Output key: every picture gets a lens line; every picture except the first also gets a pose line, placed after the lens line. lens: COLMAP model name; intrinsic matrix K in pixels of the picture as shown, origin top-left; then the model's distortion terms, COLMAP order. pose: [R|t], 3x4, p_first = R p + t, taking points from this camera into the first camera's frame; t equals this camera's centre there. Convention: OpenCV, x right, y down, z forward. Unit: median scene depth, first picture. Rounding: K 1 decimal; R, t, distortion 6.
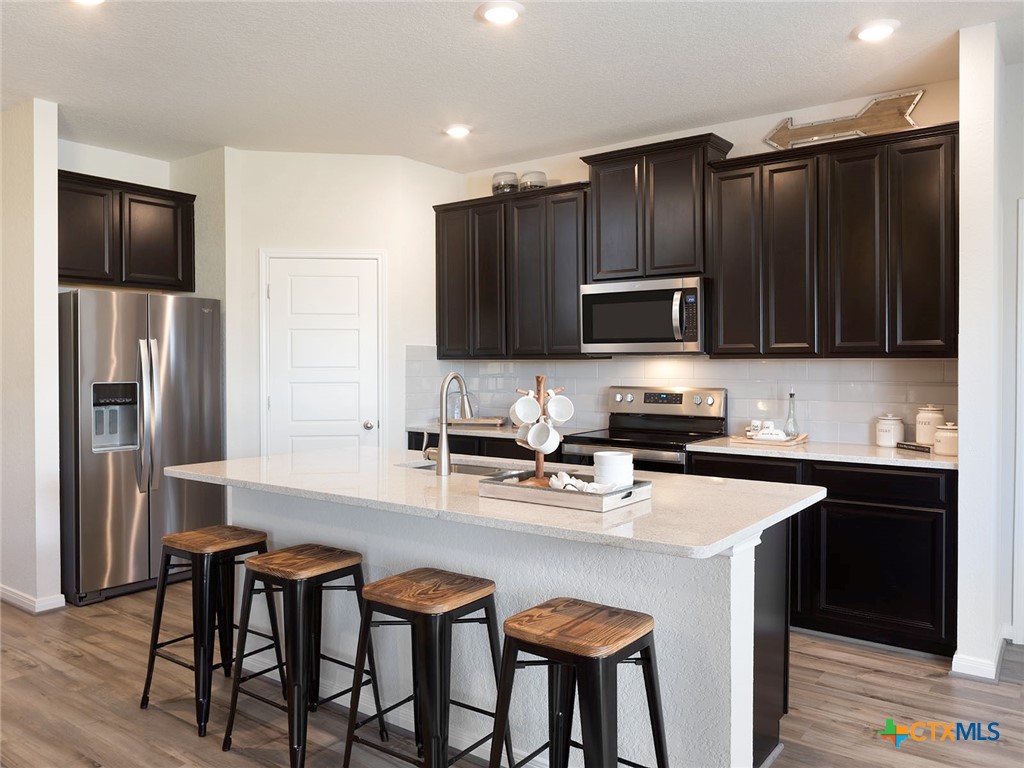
lens RADIAL K [[794.2, 0, 504.4], [0, 794.2, 376.9], [0, 0, 1]] dist [-0.020917, 0.027194]
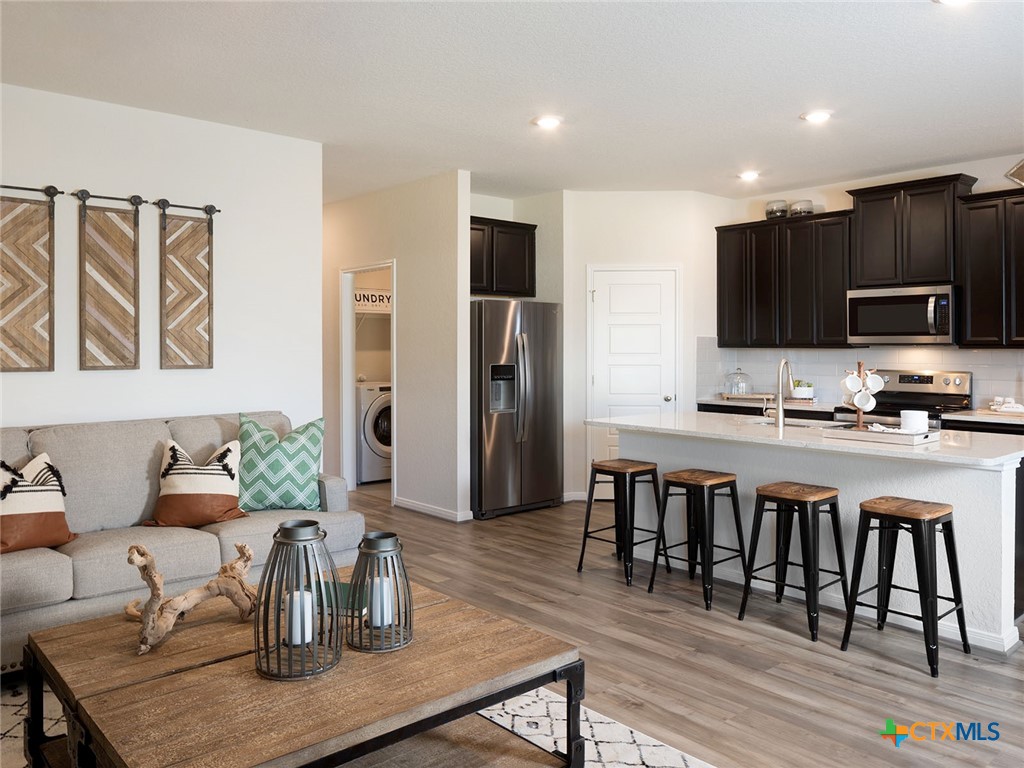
lens RADIAL K [[794.2, 0, 522.0], [0, 794.2, 353.6], [0, 0, 1]] dist [-0.020917, 0.027194]
pose [[0.979224, 0.003195, -0.202757, -0.164298], [-0.004895, 0.999957, -0.007887, -0.001160], [0.202723, 0.008716, 0.979197, -0.374778]]
